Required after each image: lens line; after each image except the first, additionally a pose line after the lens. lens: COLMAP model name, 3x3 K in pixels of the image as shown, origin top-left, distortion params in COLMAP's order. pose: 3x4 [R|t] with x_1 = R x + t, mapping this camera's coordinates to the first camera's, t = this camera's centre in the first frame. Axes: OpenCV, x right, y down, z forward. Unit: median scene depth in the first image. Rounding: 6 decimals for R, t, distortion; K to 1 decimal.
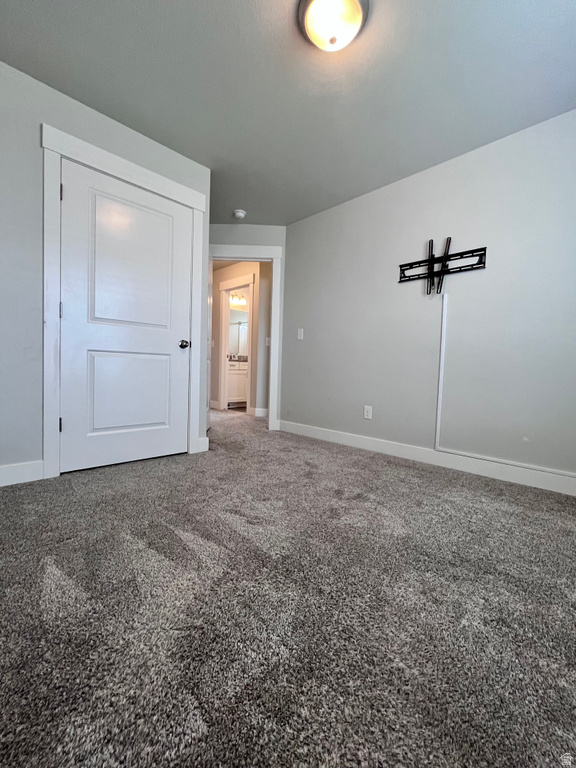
lens RADIAL K [[328.9, 0, 290.1], [0, 328.9, 384.3], [0, 0, 1]] dist [-0.004221, -0.000338]
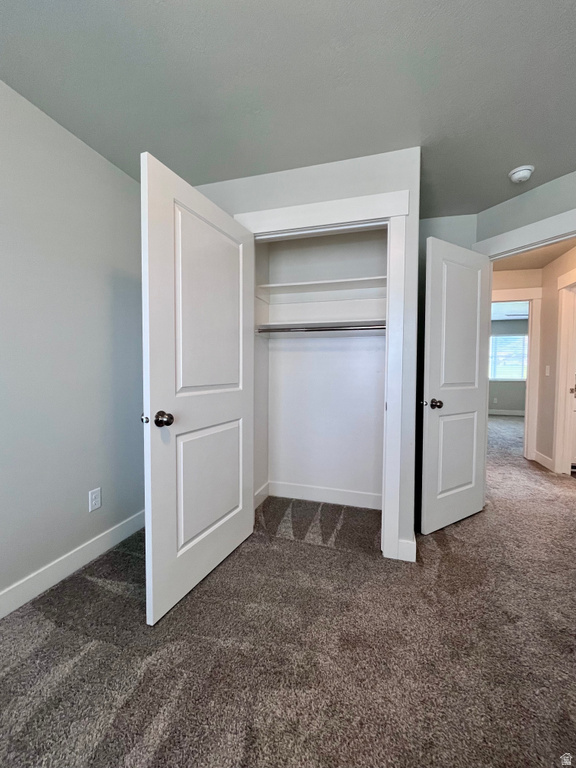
lens RADIAL K [[328.9, 0, 287.0], [0, 328.9, 382.9], [0, 0, 1]] dist [-0.004221, -0.000338]
pose [[0.459016, 0.009717, -0.888375, 0.232849], [-0.032349, 0.999460, -0.005782, -0.159130], [0.887839, 0.031393, 0.459082, 0.466048]]
